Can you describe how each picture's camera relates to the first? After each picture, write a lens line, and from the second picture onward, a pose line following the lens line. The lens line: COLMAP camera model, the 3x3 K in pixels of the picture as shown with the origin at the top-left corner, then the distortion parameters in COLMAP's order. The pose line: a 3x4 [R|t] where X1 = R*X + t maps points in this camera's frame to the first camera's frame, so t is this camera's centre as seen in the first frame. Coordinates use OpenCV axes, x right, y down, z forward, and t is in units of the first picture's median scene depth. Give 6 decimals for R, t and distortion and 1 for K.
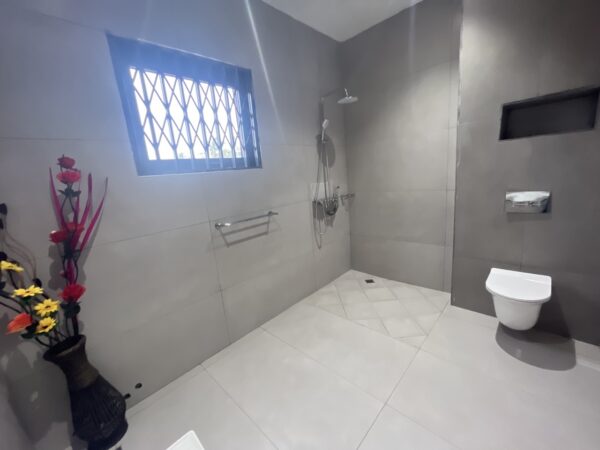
lens RADIAL K [[245.0, 0, 300.0], [0, 245.0, 225.0], [0, 0, 1]] dist [0.002099, 0.000775]
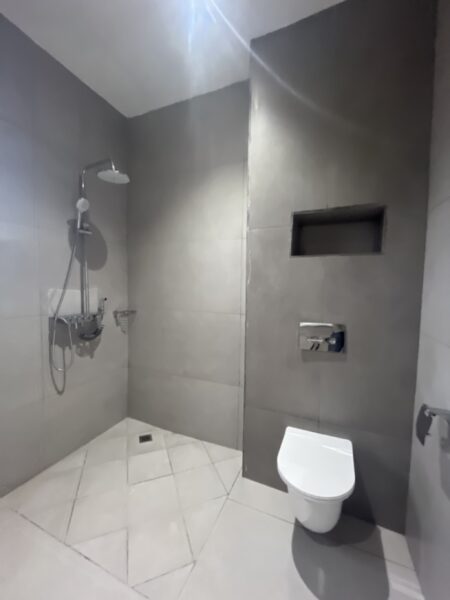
lens RADIAL K [[245.0, 0, 225.0], [0, 245.0, 300.0], [0, 0, 1]] dist [0.002099, 0.000775]
pose [[0.930289, 0.087274, 0.356294, 0.242321], [-0.027095, 0.984981, -0.170526, -0.046720], [-0.365825, 0.148985, 0.918681, 0.262279]]
